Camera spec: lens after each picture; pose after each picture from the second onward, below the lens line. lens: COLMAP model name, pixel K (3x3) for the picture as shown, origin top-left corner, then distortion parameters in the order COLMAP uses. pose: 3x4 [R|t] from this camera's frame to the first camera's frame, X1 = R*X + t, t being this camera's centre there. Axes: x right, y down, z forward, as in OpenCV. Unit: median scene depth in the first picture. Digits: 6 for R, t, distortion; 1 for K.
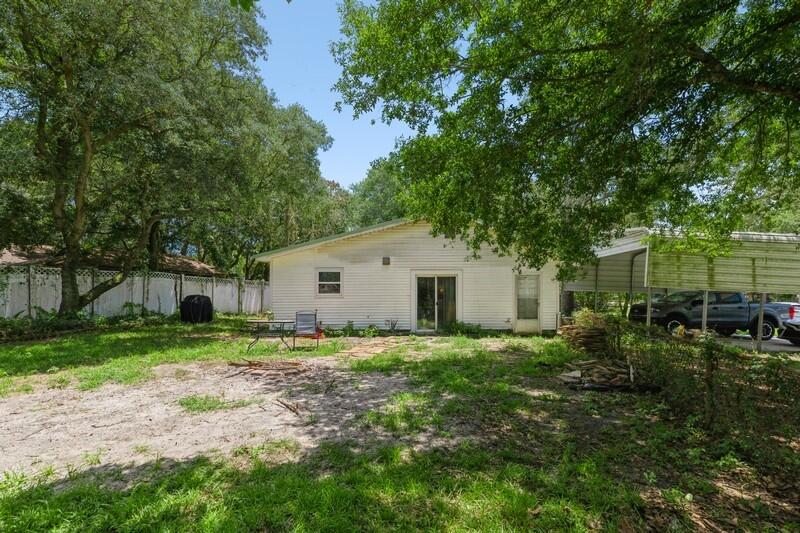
lens RADIAL K [[376.8, 0, 400.9], [0, 376.8, 266.7], [0, 0, 1]] dist [0.004528, 0.000327]
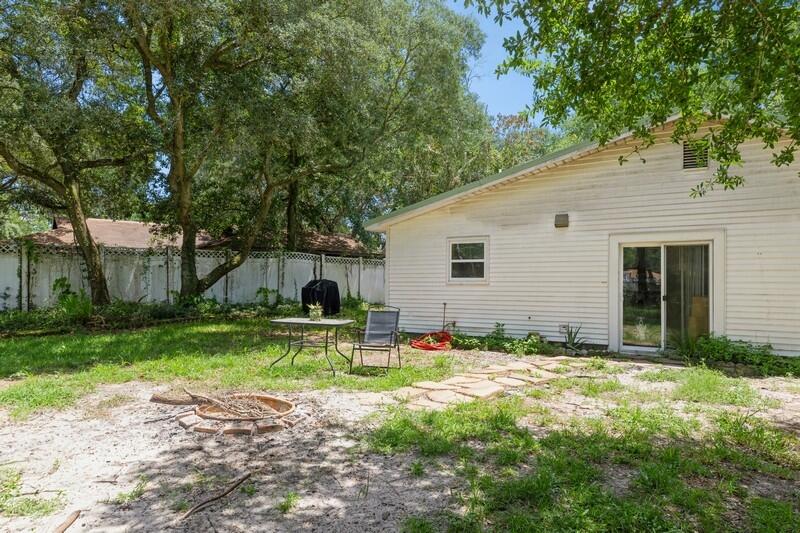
lens RADIAL K [[469.8, 0, 399.2], [0, 469.8, 269.4], [0, 0, 1]] dist [0.005726, 0.000374]
pose [[0.871018, -0.006324, -0.491210, 0.099761], [0.029725, 0.998763, 0.039850, 0.023549], [0.490351, -0.049311, 0.870129, 0.279538]]
